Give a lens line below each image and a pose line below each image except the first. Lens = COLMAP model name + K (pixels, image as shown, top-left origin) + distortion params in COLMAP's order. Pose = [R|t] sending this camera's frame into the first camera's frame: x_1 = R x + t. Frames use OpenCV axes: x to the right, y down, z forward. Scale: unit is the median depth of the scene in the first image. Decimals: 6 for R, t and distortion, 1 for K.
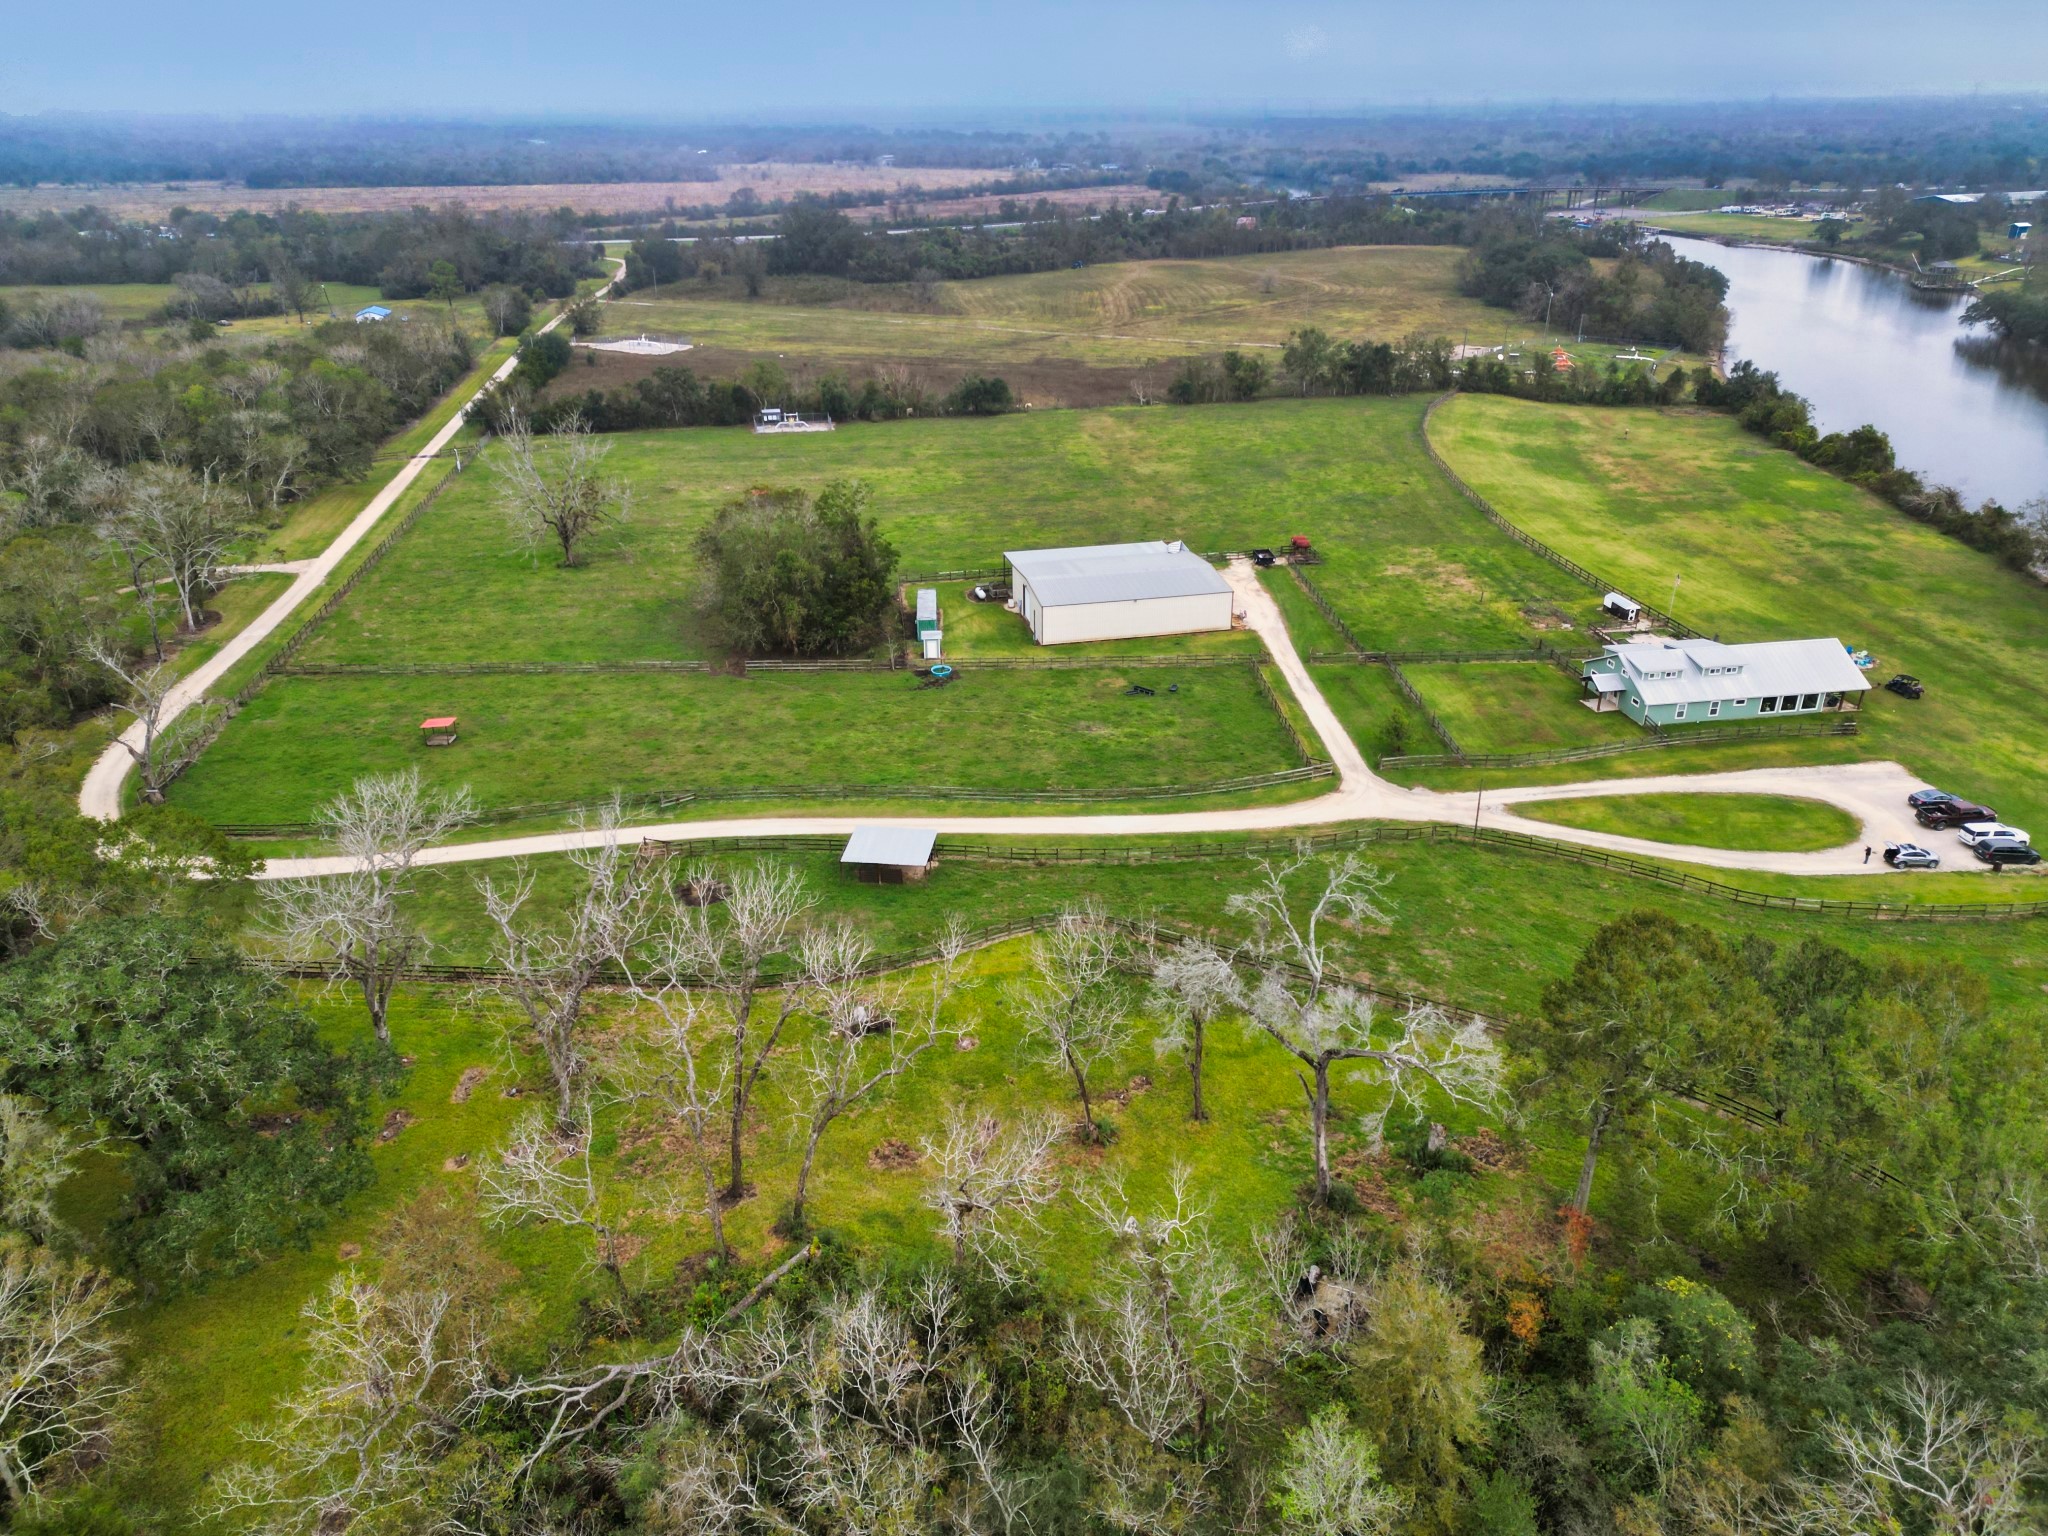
lens RADIAL K [[1443.4, 0, 1006.6], [0, 1443.4, 765.3], [0, 0, 1]] dist [0.059239, -0.033210]
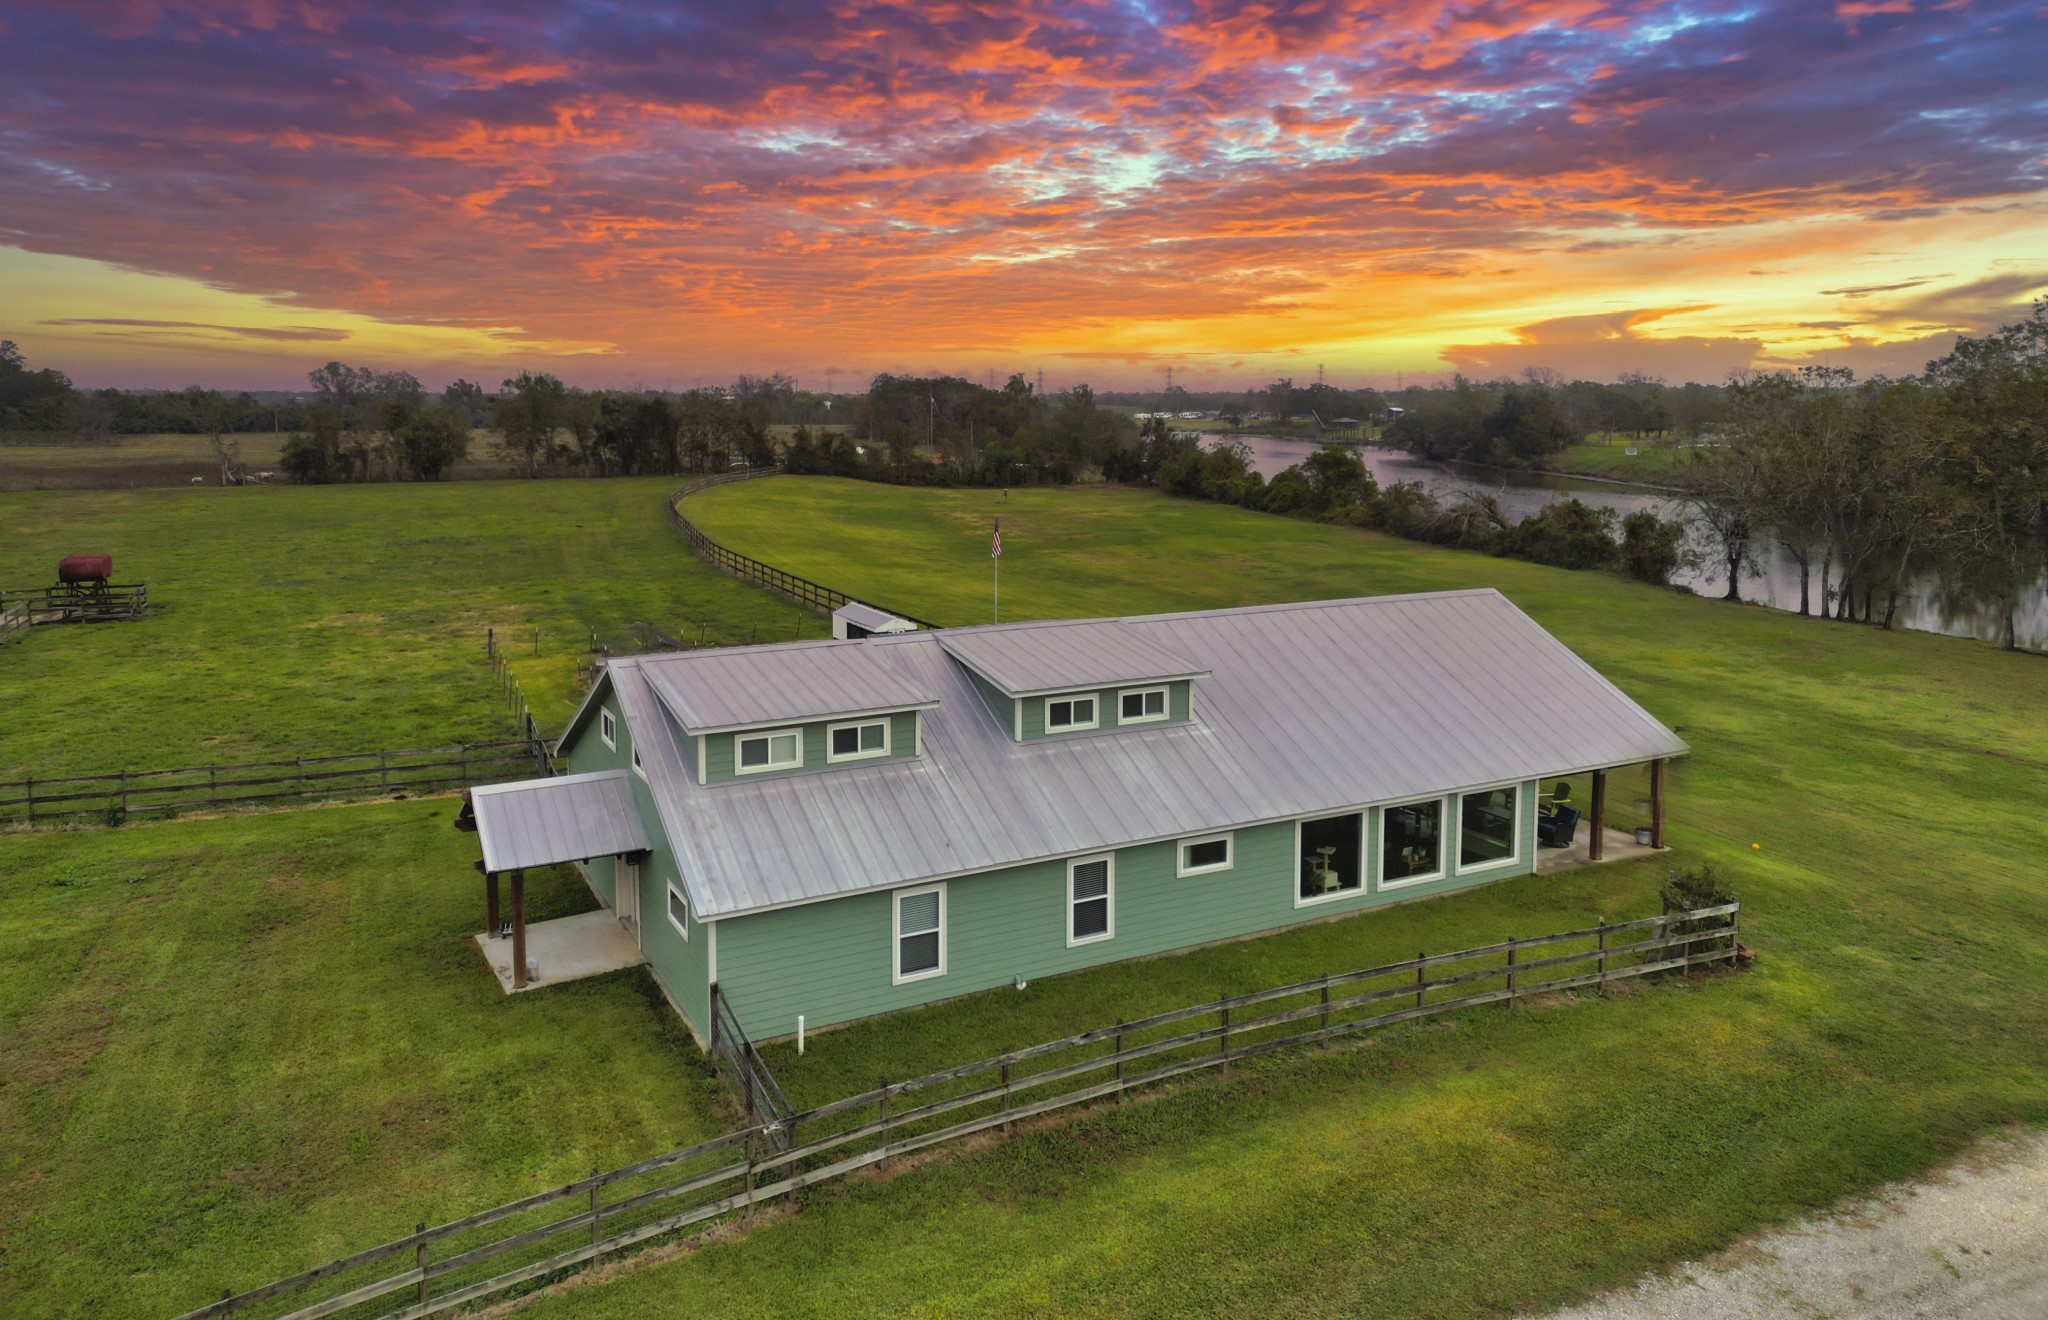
lens RADIAL K [[1474.3, 0, 1024.0], [0, 1474.3, 660.0], [0, 0, 1]] dist [0.061094, 0.000120]
pose [[0.940905, -0.051369, 0.334753, 0.410099], [0.128988, 0.968288, -0.213963, -0.029154], [-0.313146, 0.244498, 0.917693, 0.811851]]
